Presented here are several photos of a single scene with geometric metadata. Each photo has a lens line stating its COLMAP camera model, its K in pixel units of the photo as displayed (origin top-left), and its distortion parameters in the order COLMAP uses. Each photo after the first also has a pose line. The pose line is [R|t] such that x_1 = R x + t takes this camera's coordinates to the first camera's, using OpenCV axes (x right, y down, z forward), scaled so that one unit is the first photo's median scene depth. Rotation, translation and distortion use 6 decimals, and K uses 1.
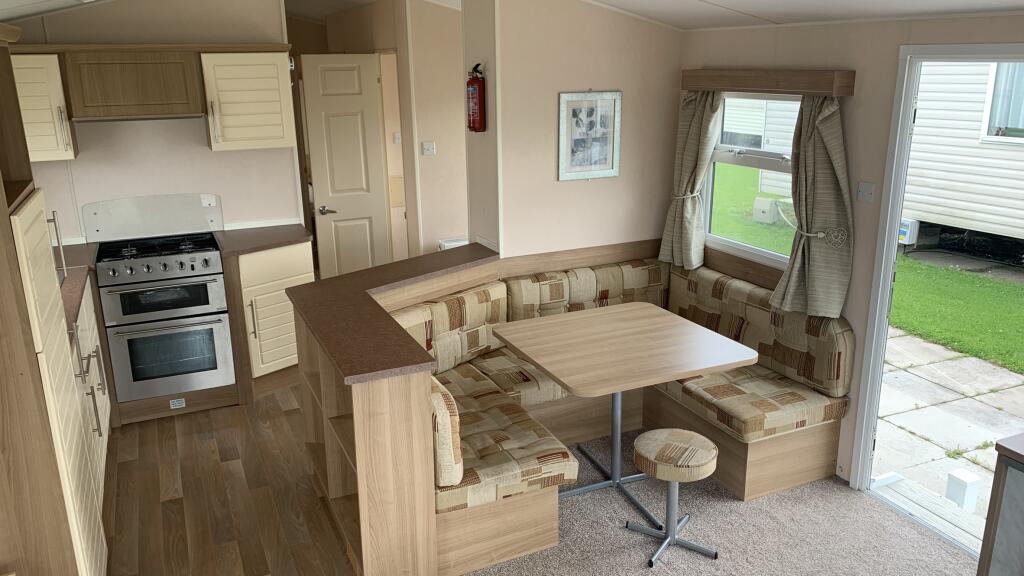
lens RADIAL K [[794.6, 0, 513.7], [0, 794.6, 289.6], [0, 0, 1]] dist [0.007364, -0.015336]
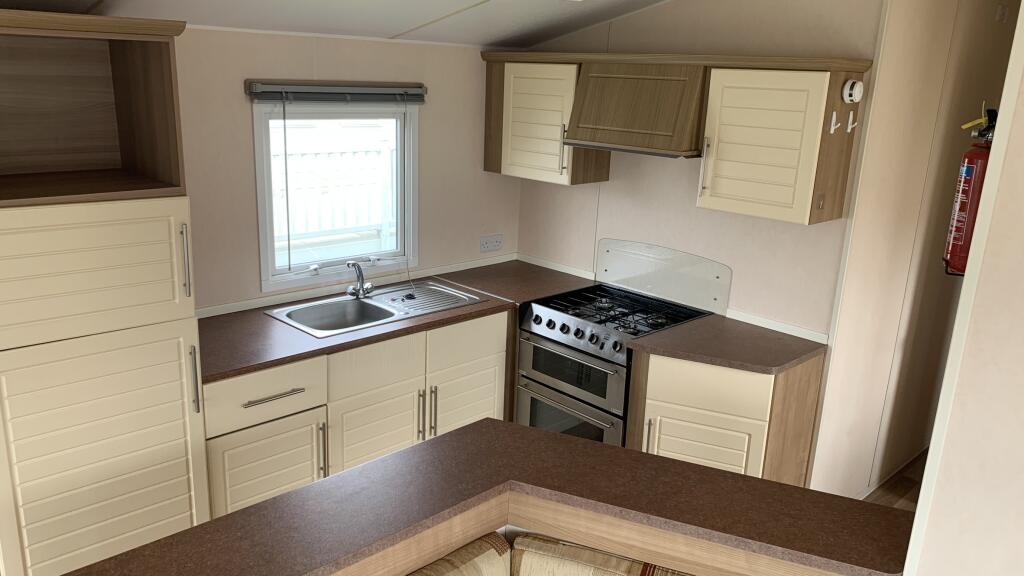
lens RADIAL K [[794.6, 0, 510.7], [0, 794.6, 286.1], [0, 0, 1]] dist [0.007364, -0.015336]
pose [[0.322087, 0.276426, -0.905455, 0.236940], [-0.299622, 0.937023, 0.179482, -0.187736], [0.898046, 0.213485, 0.384627, 0.600678]]
